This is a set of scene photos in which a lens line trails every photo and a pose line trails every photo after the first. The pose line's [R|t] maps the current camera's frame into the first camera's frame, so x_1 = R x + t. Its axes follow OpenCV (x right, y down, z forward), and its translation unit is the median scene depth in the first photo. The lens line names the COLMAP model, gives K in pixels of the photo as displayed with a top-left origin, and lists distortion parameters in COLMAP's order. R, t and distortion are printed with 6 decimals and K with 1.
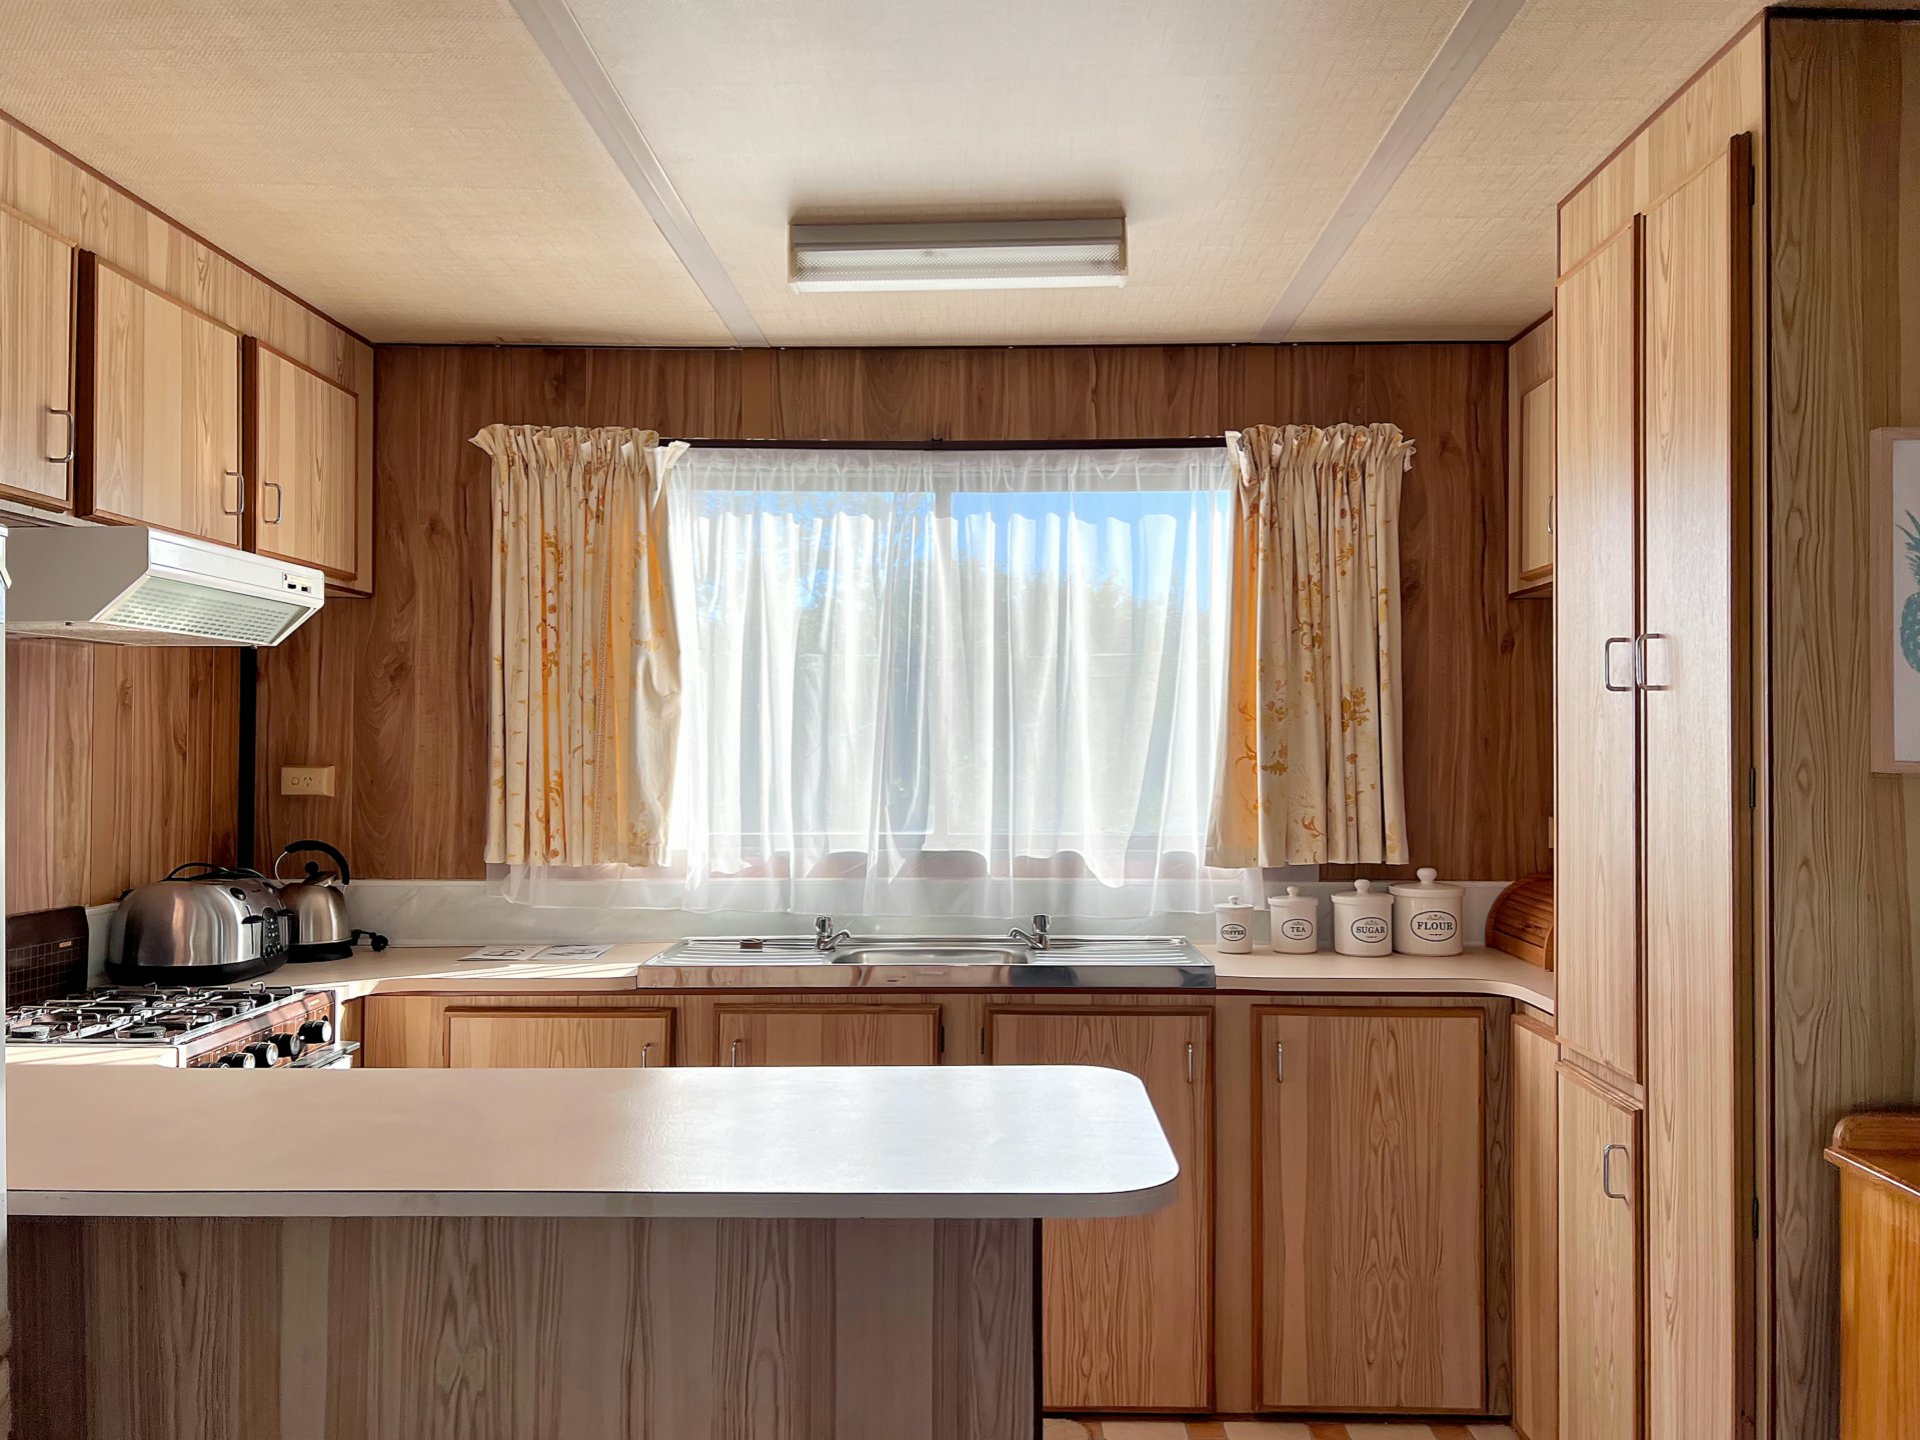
lens RADIAL K [[1497.7, 0, 996.6], [0, 1497.7, 724.4], [0, 0, 1]] dist [0.039456, -0.032198]
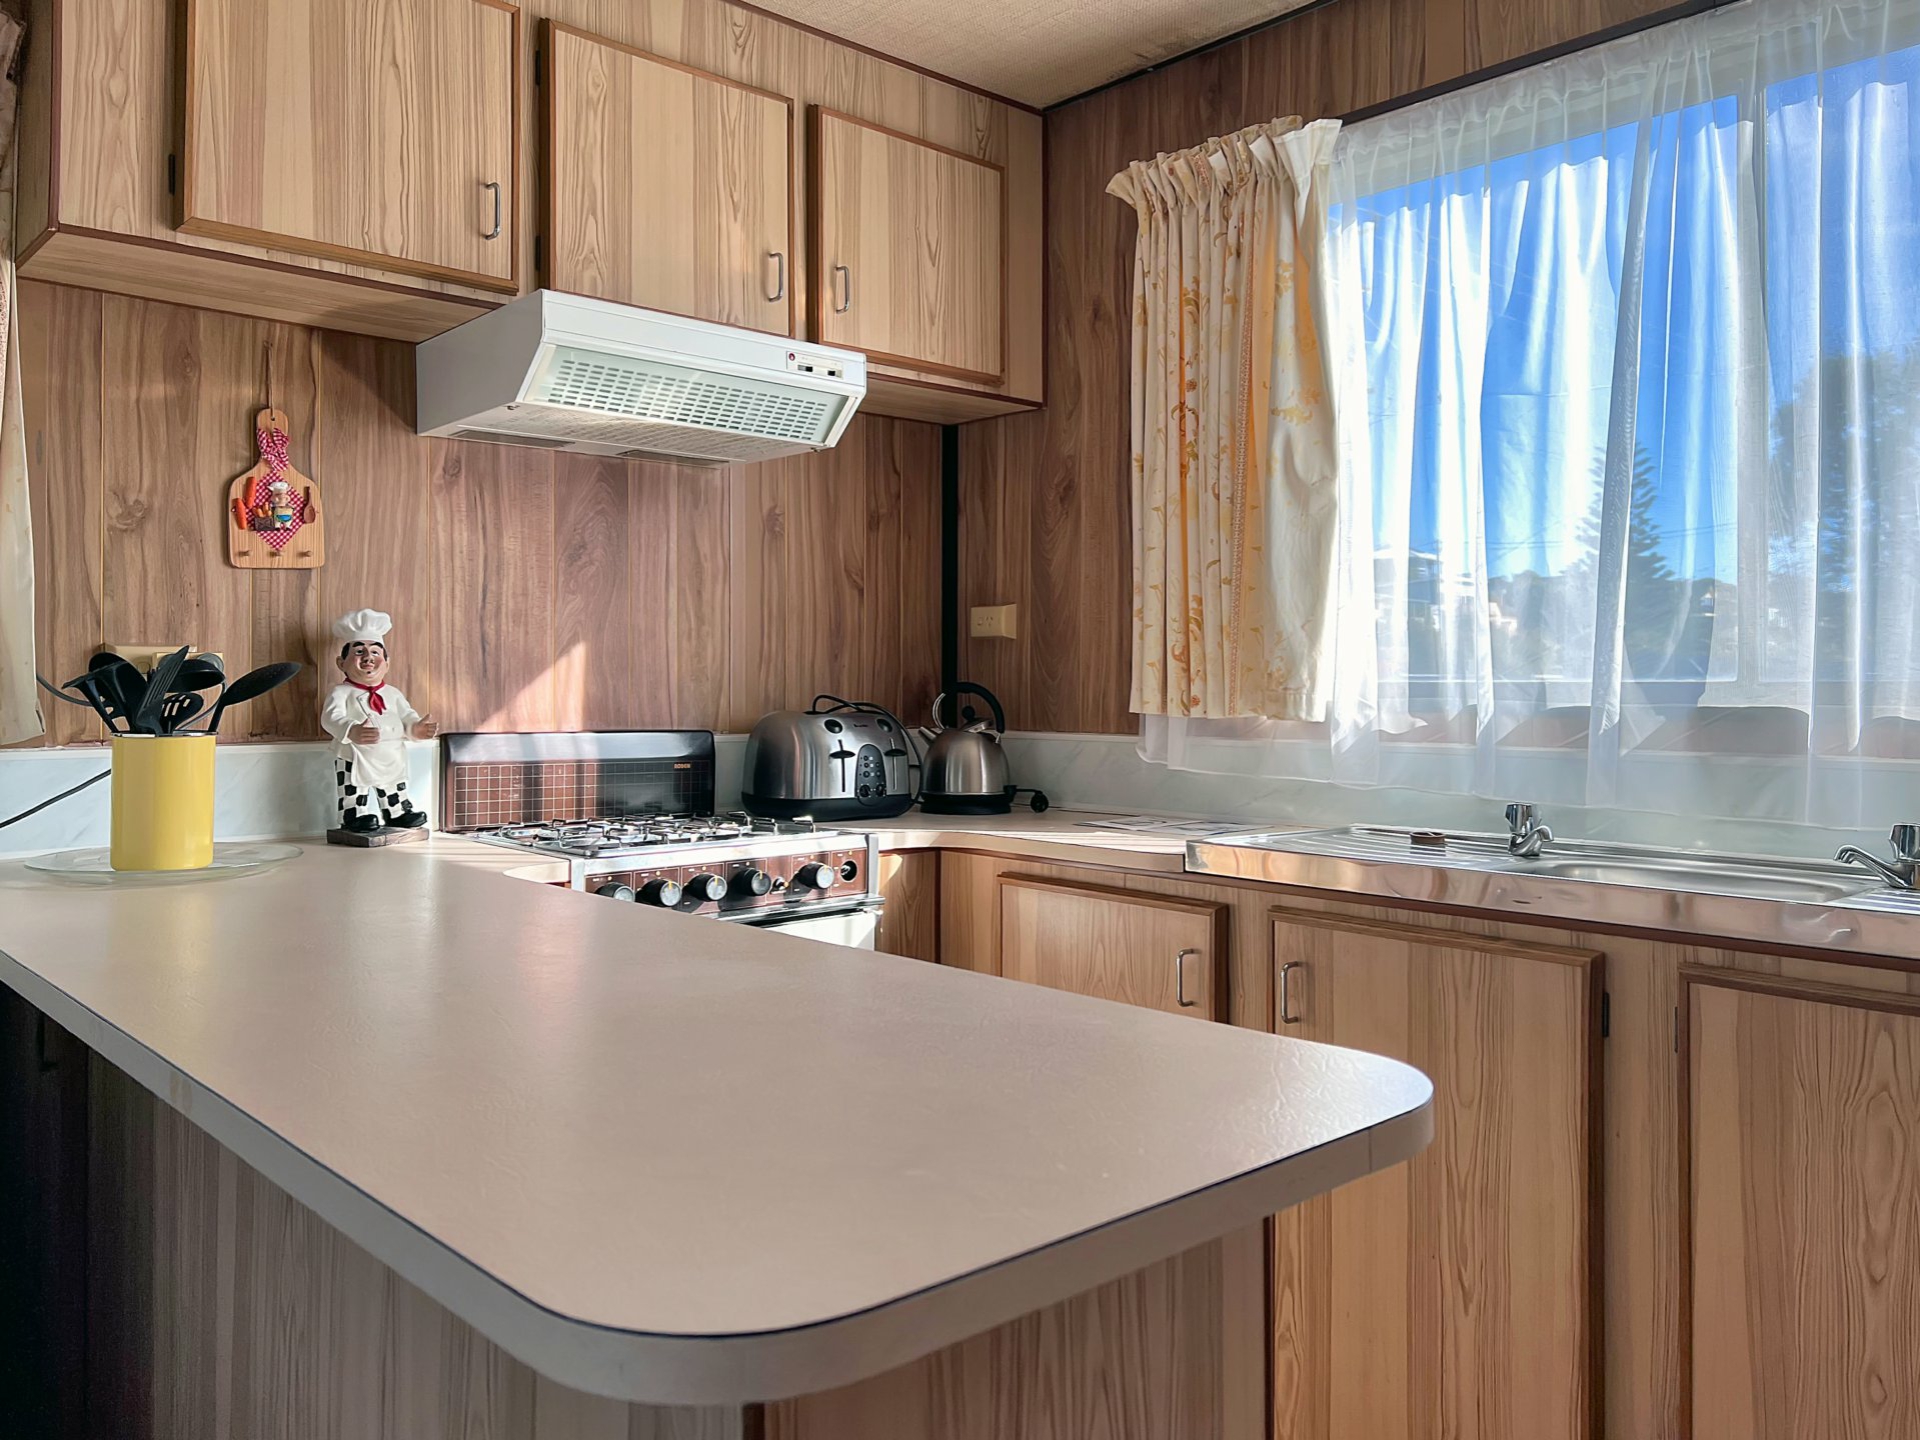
lens RADIAL K [[1497.7, 0, 918.1], [0, 1497.7, 692.7], [0, 0, 1]] dist [0.039456, -0.032198]
pose [[0.671990, 0.008688, -0.740509, 0.185891], [0.004276, 0.999869, 0.015612, 0.068841], [0.740548, -0.013658, 0.671865, 0.374598]]
